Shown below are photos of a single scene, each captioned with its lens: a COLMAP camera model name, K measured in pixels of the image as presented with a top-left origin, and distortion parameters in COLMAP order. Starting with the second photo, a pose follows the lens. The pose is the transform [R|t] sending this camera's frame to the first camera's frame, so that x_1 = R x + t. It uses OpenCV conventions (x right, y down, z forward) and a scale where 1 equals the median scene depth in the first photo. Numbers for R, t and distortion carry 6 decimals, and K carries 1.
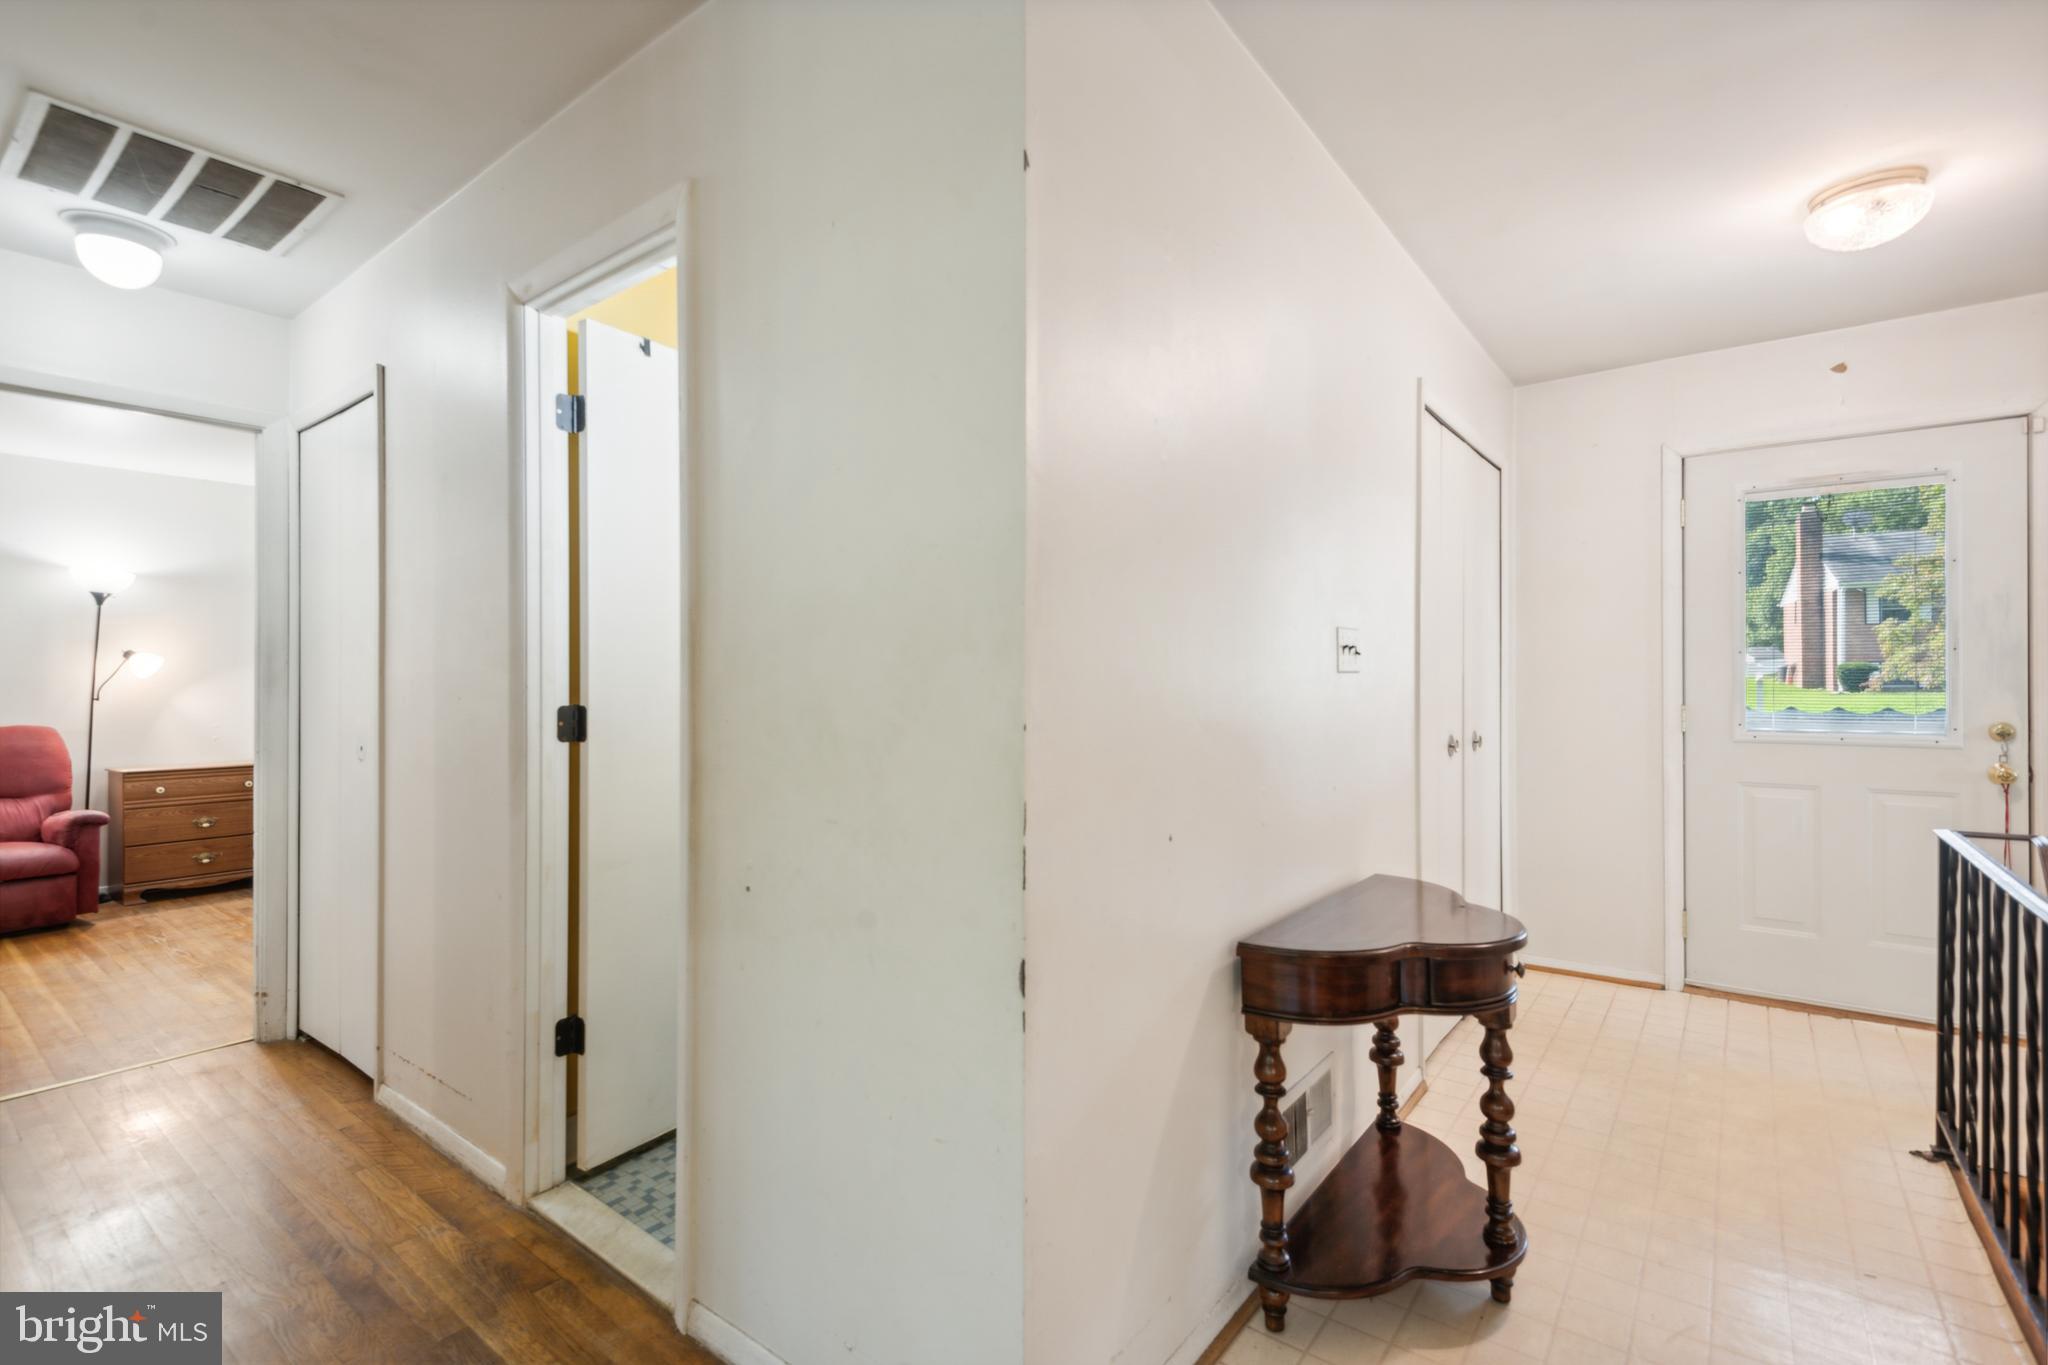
lens RADIAL K [[933.5, 0, 1024.0], [0, 933.5, 682.5], [0, 0, 1]] dist [0.002648, 0.000318]
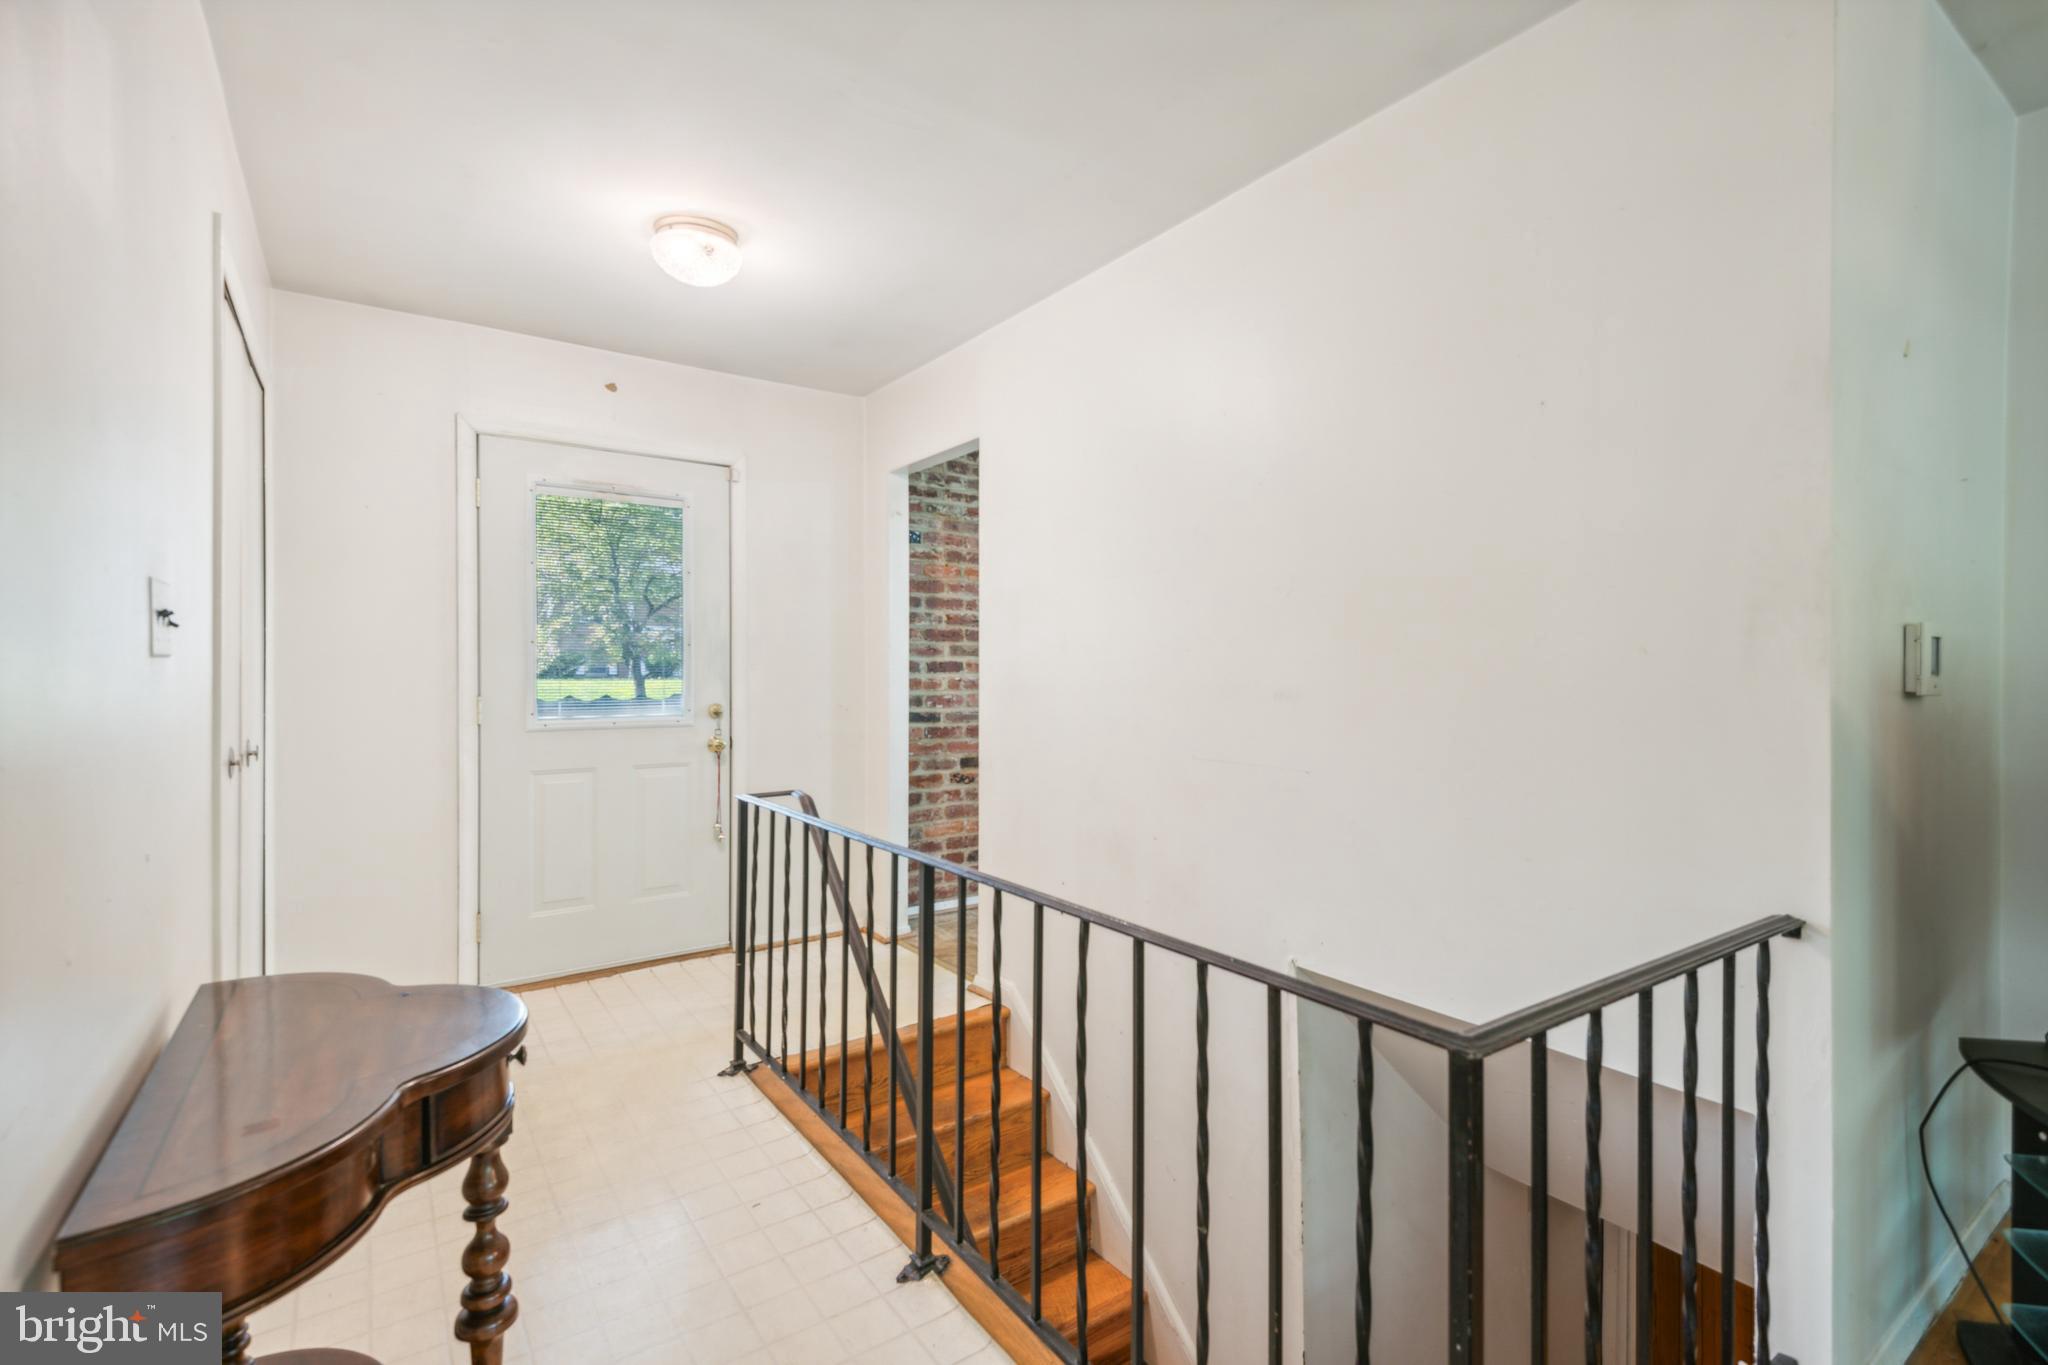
lens RADIAL K [[927.3, 0, 1024.6], [0, 927.3, 674.0], [0, 0, 1]] dist [0.009611, -0.000236]
pose [[0.286160, -0.002510, 0.958178, -0.042058], [-0.001604, 0.999994, 0.003098, -0.002022], [-0.958180, -0.002423, 0.286155, 0.233753]]
